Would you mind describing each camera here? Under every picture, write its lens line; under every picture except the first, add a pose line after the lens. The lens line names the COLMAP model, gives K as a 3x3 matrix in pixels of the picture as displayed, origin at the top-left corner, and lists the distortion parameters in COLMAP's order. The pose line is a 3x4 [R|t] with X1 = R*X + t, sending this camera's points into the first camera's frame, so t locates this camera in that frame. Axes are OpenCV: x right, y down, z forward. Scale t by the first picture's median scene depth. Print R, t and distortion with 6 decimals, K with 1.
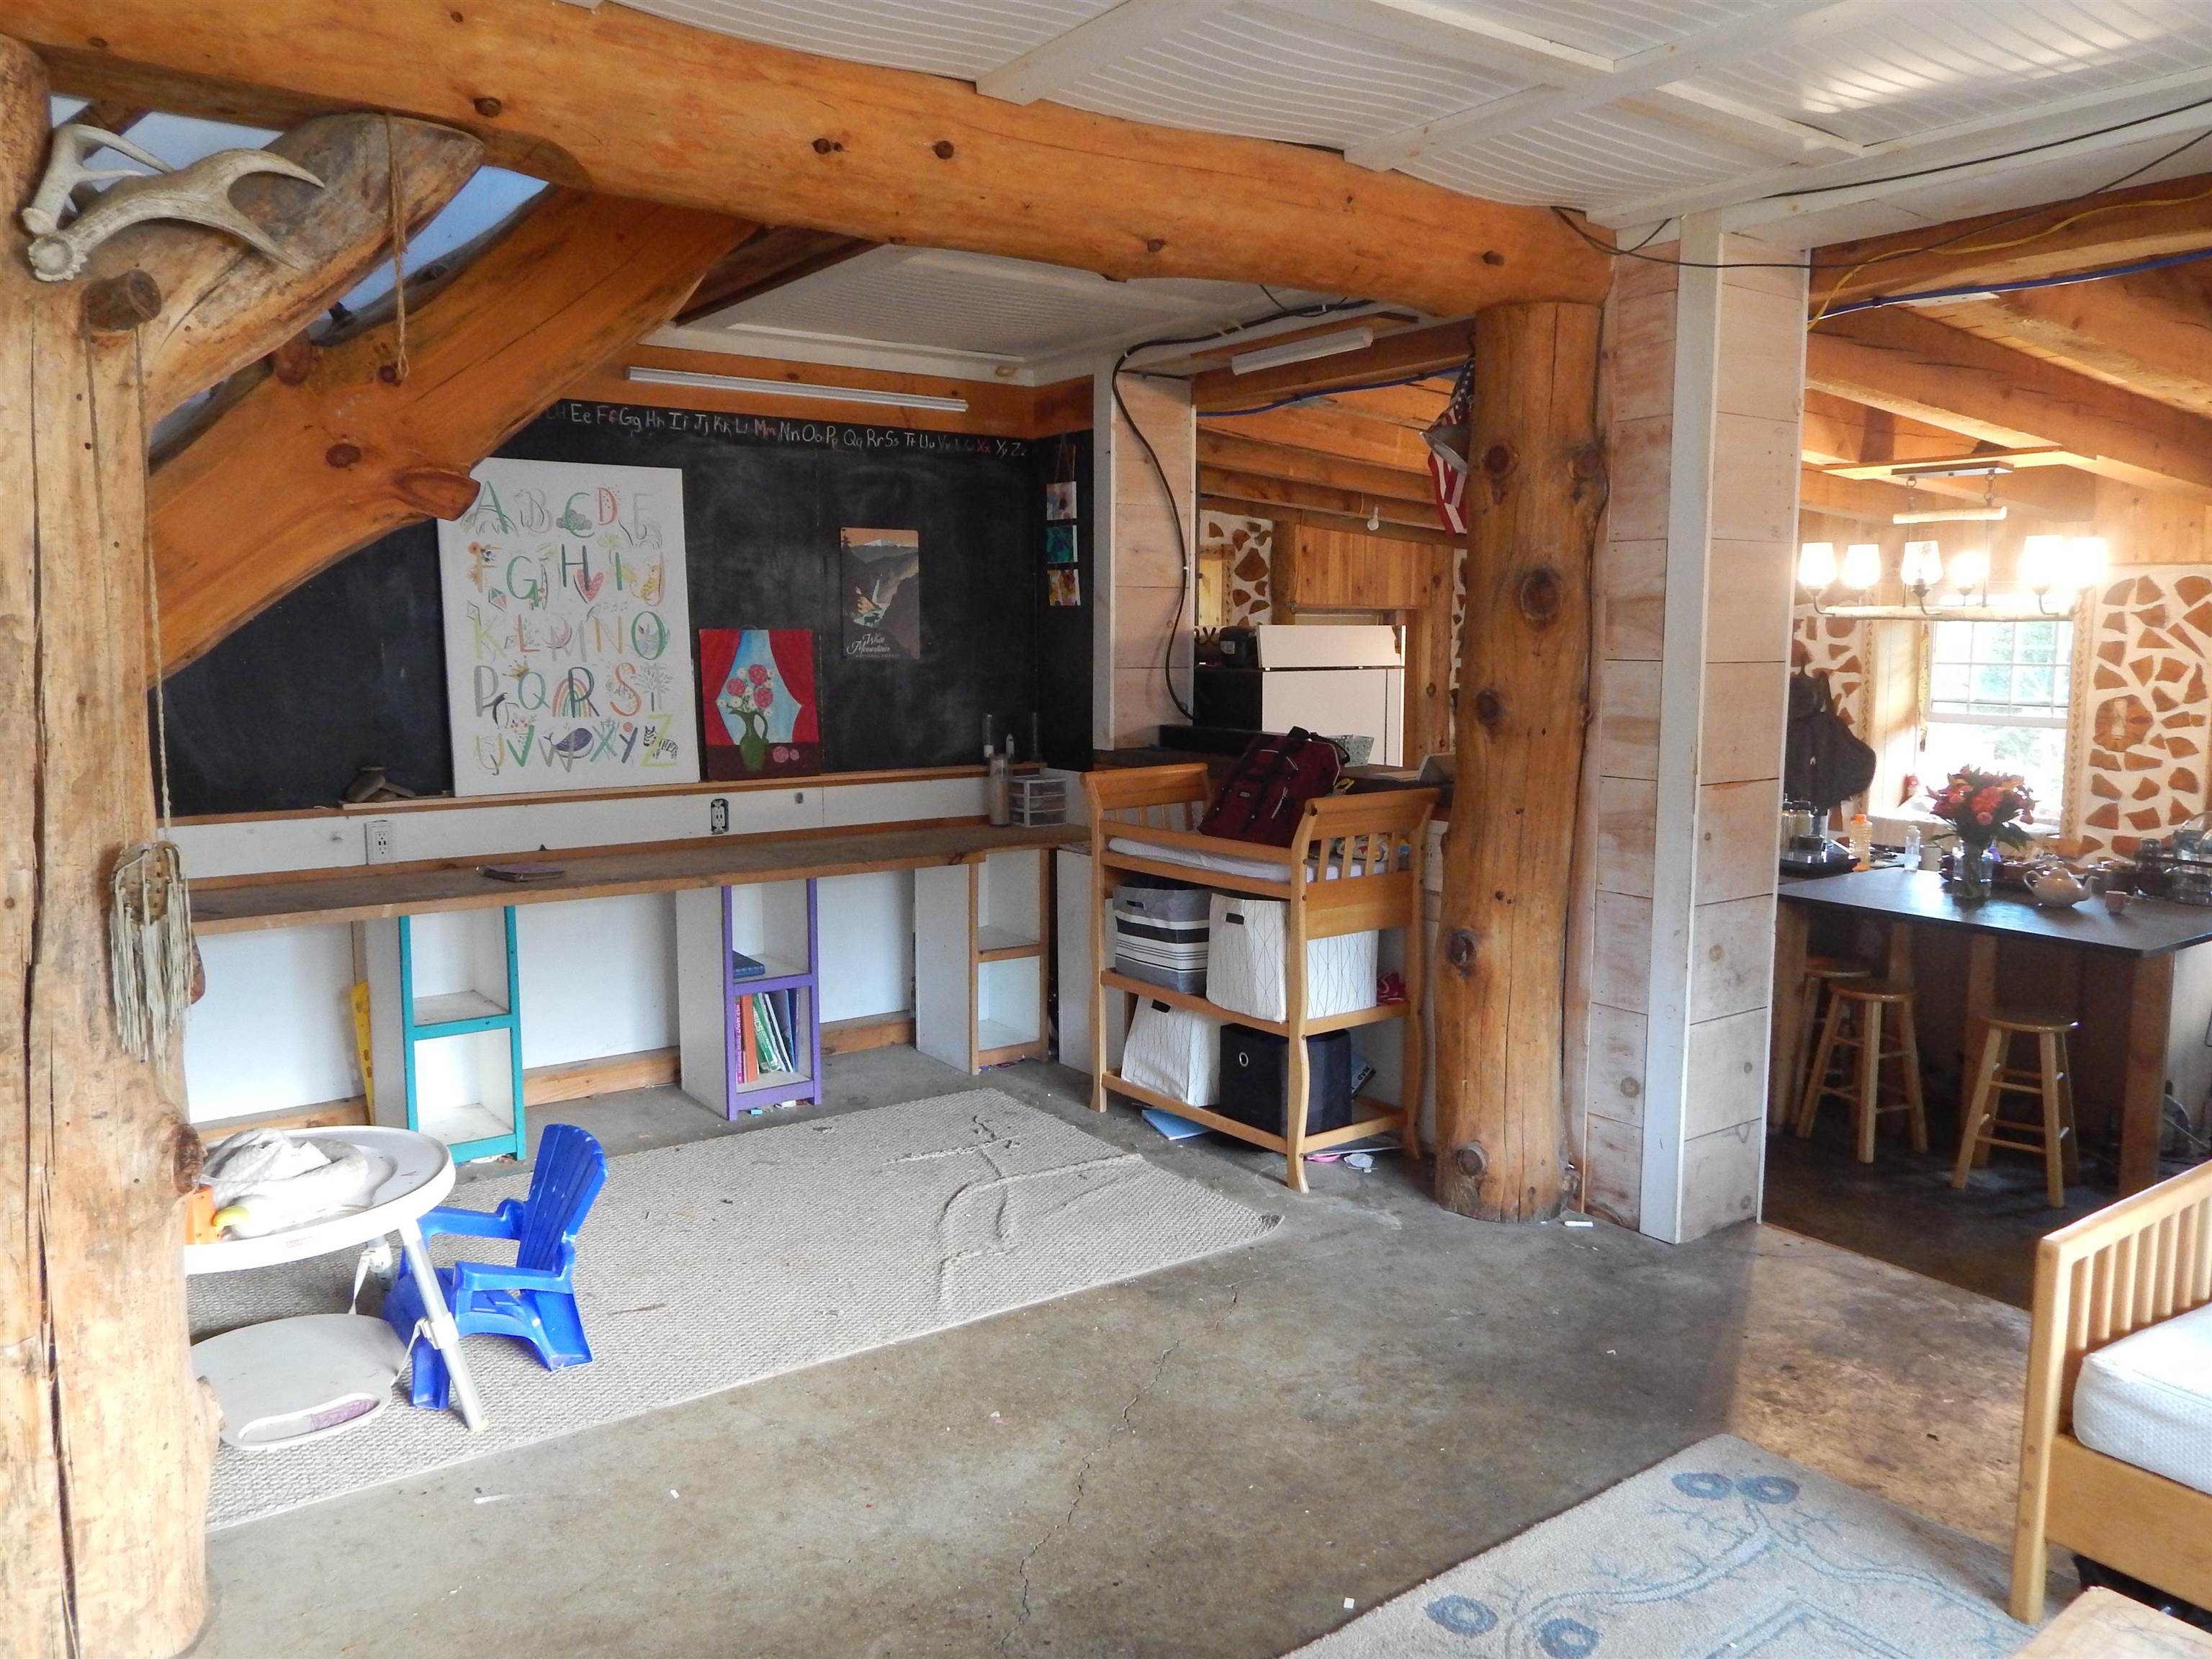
lens RADIAL K [[1596.6, 0, 1109.3], [0, 1596.6, 821.2], [0, 0, 1]] dist [-0.005235, -0.010997]
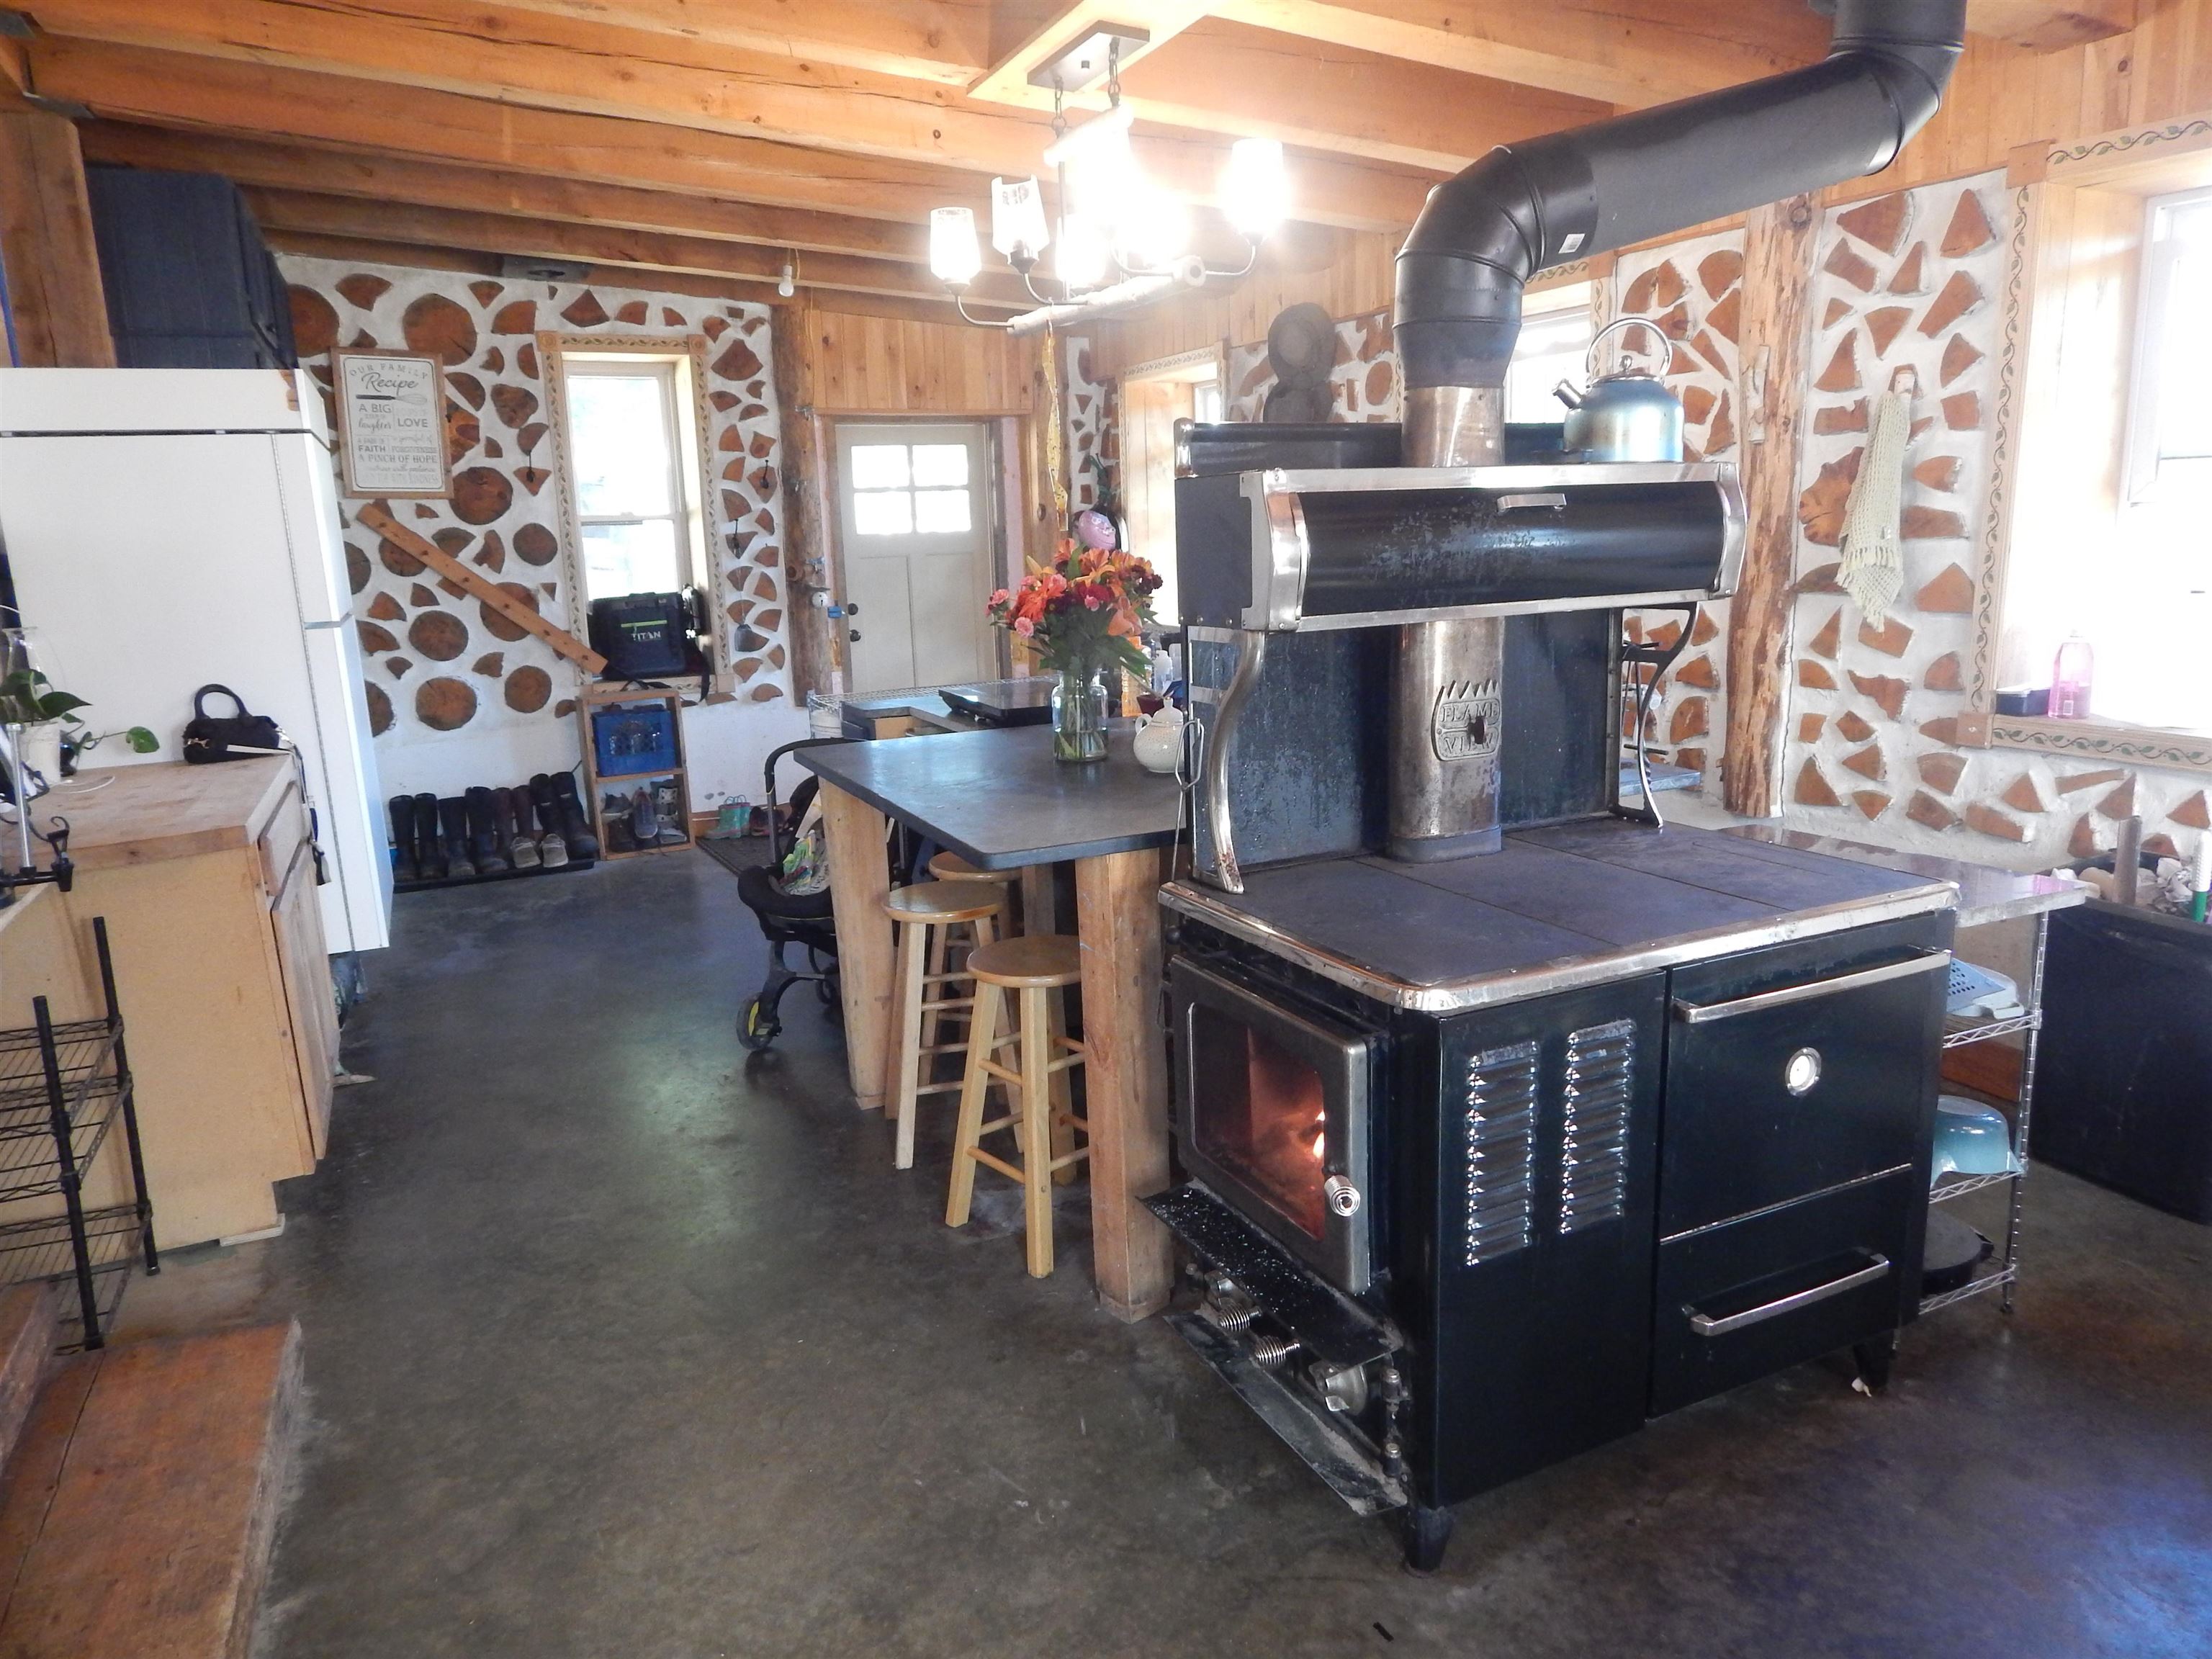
lens RADIAL K [[1449.2, 0, 1113.5], [0, 1449.2, 819.8], [0, 0, 1]] dist [0.002775, -0.008913]
pose [[0.984861, 0.000639, -0.173344, 0.780957], [0.014433, 0.996219, 0.085674, 0.027971], [0.172744, -0.086879, 0.981128, 0.528881]]
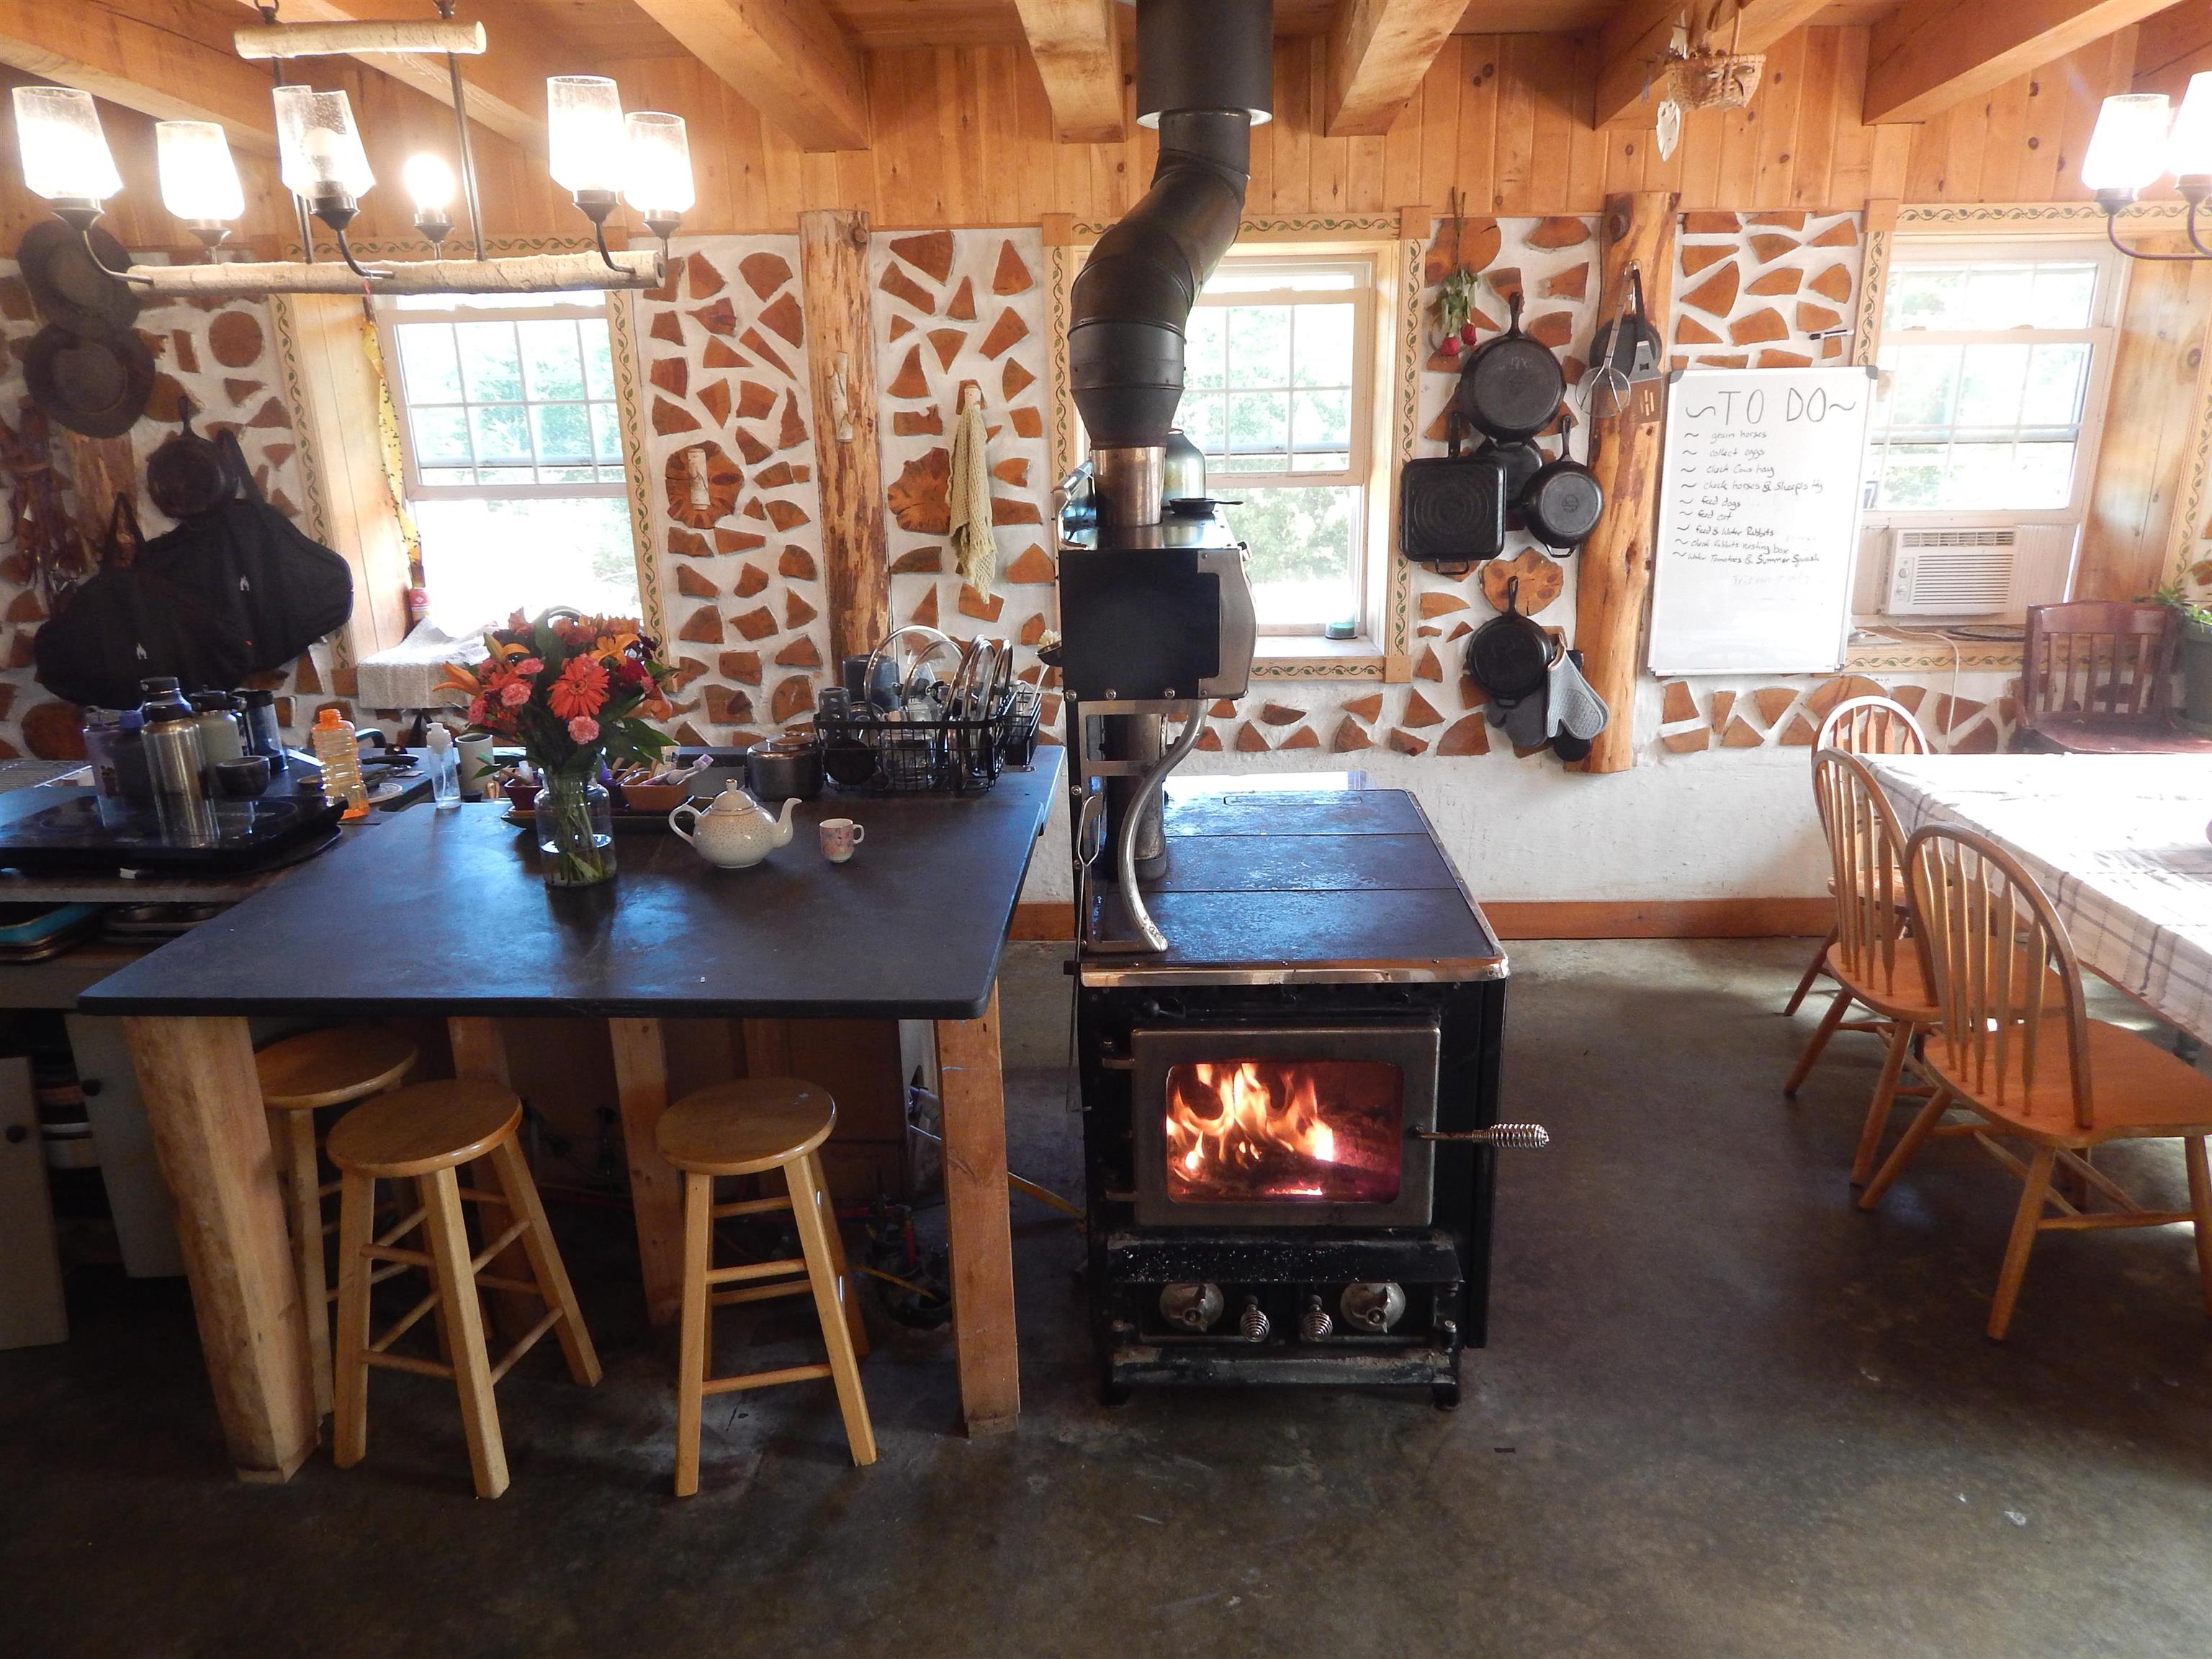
lens RADIAL K [[1449.2, 0, 1111.9], [0, 1449.2, 823.9], [0, 0, 1]] dist [0.002775, -0.008913]
pose [[0.613660, -0.245715, 0.750364, 0.371510], [0.115929, 0.968084, 0.222201, -0.058644], [-0.781014, -0.049367, 0.622560, 0.712492]]
